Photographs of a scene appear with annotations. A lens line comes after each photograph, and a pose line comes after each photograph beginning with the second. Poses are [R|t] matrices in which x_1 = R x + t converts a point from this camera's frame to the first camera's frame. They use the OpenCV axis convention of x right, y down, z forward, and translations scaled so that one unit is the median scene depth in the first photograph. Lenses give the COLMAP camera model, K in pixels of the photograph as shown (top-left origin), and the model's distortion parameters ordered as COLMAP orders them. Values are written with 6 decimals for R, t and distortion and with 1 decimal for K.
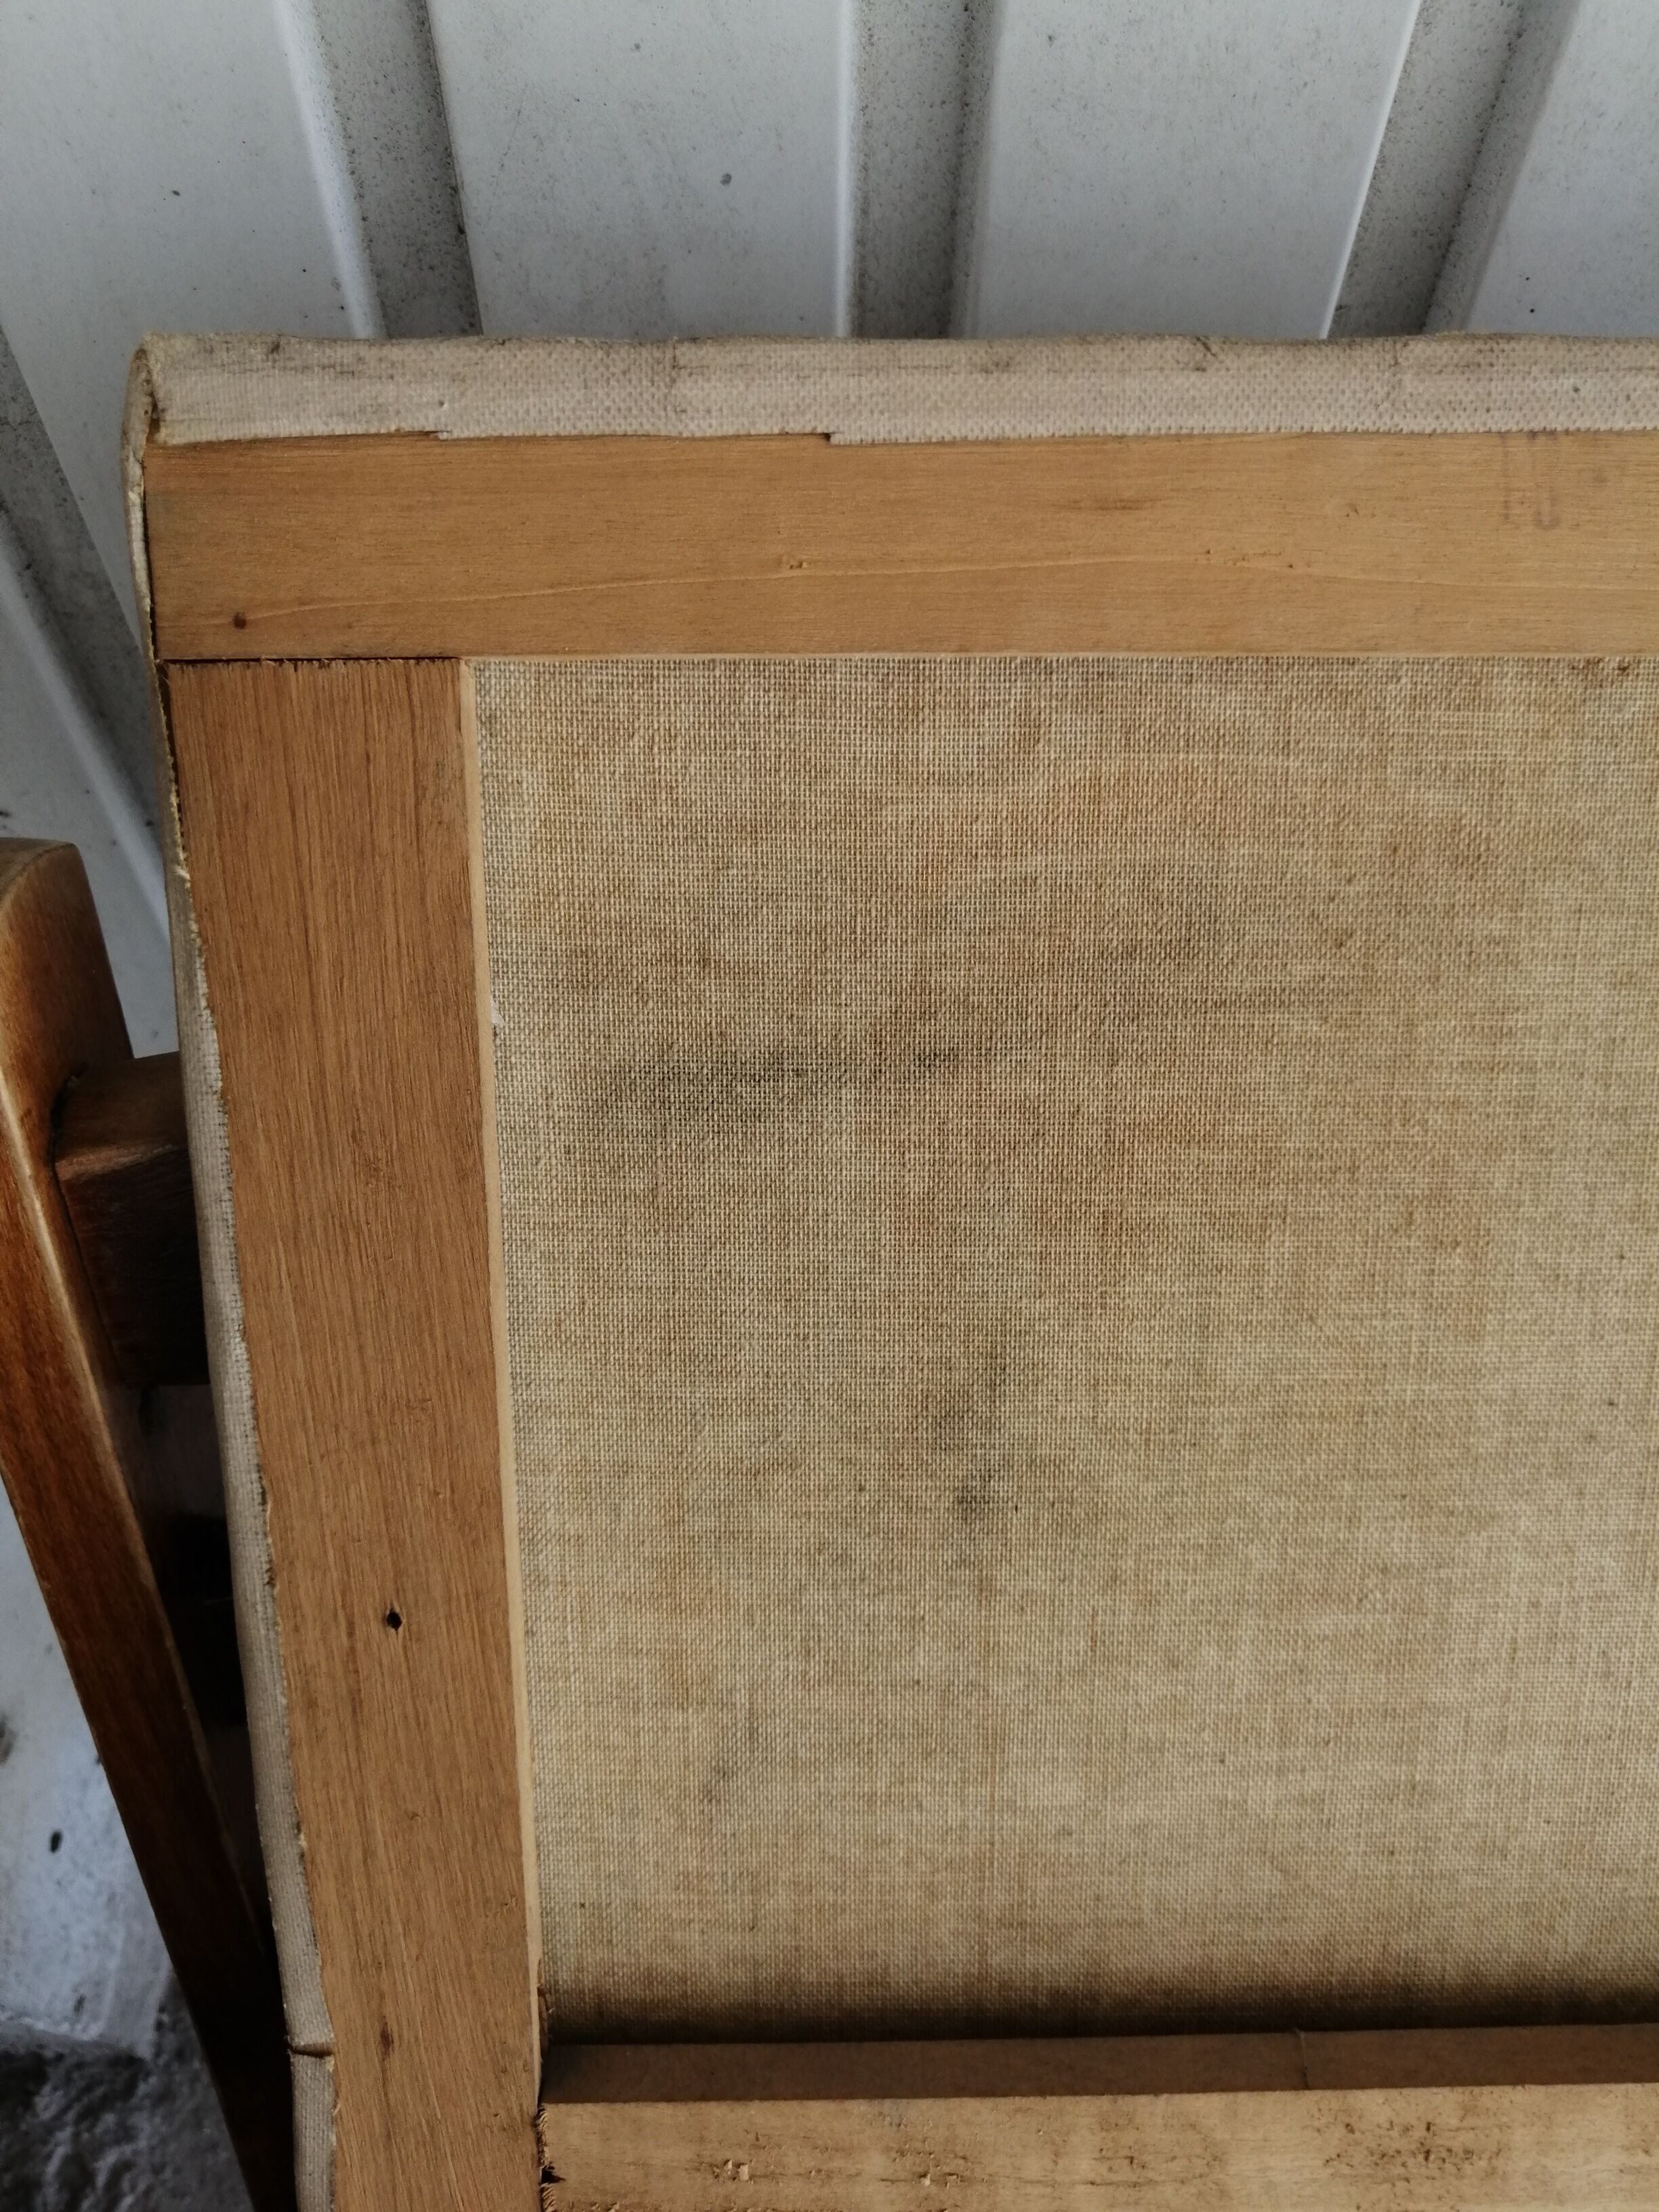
lens RADIAL K [[1802.1, 0, 823.0], [0, 1802.1, 1096.7], [0, 0, 1]] dist [-0.054647, 0.073588]
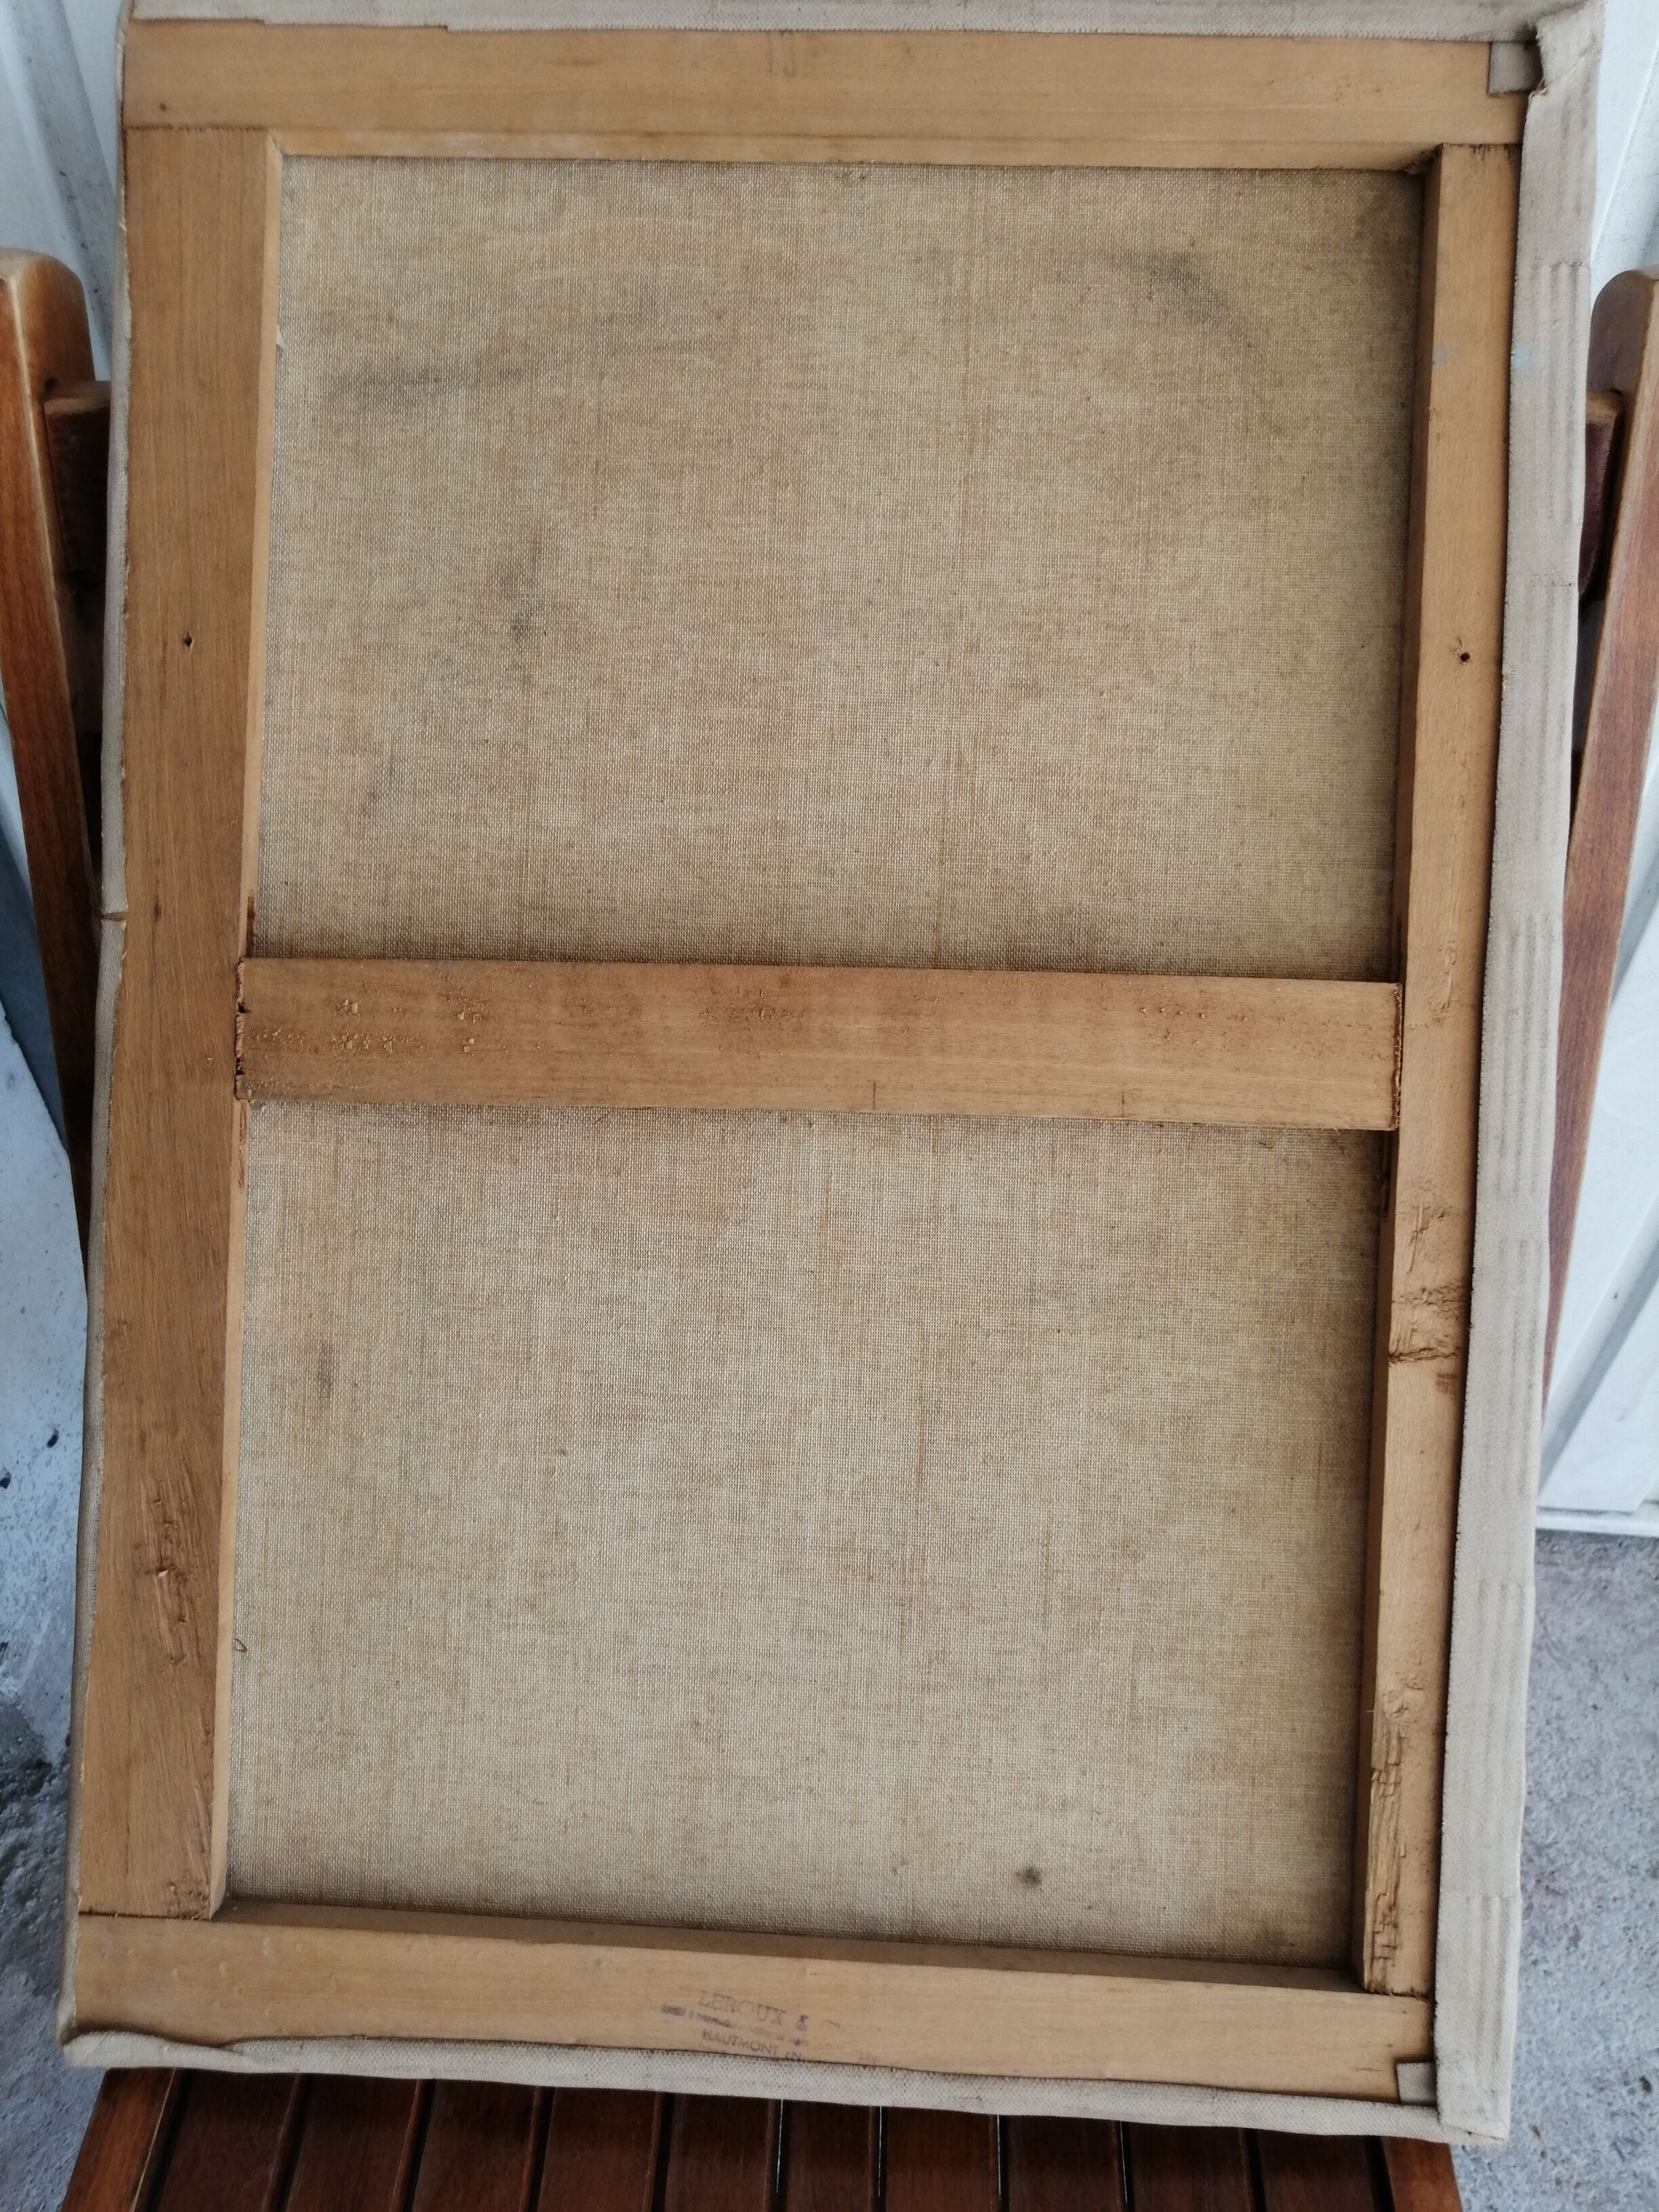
lens RADIAL K [[1802.1, 0, 831.1], [0, 1802.1, 1123.6], [0, 0, 1]] dist [-0.054647, 0.073588]
pose [[0.997774, 0.046103, -0.048185, 0.515465], [-0.055167, 0.976581, -0.207957, 1.093588], [0.037470, 0.210152, 0.976950, -0.641909]]
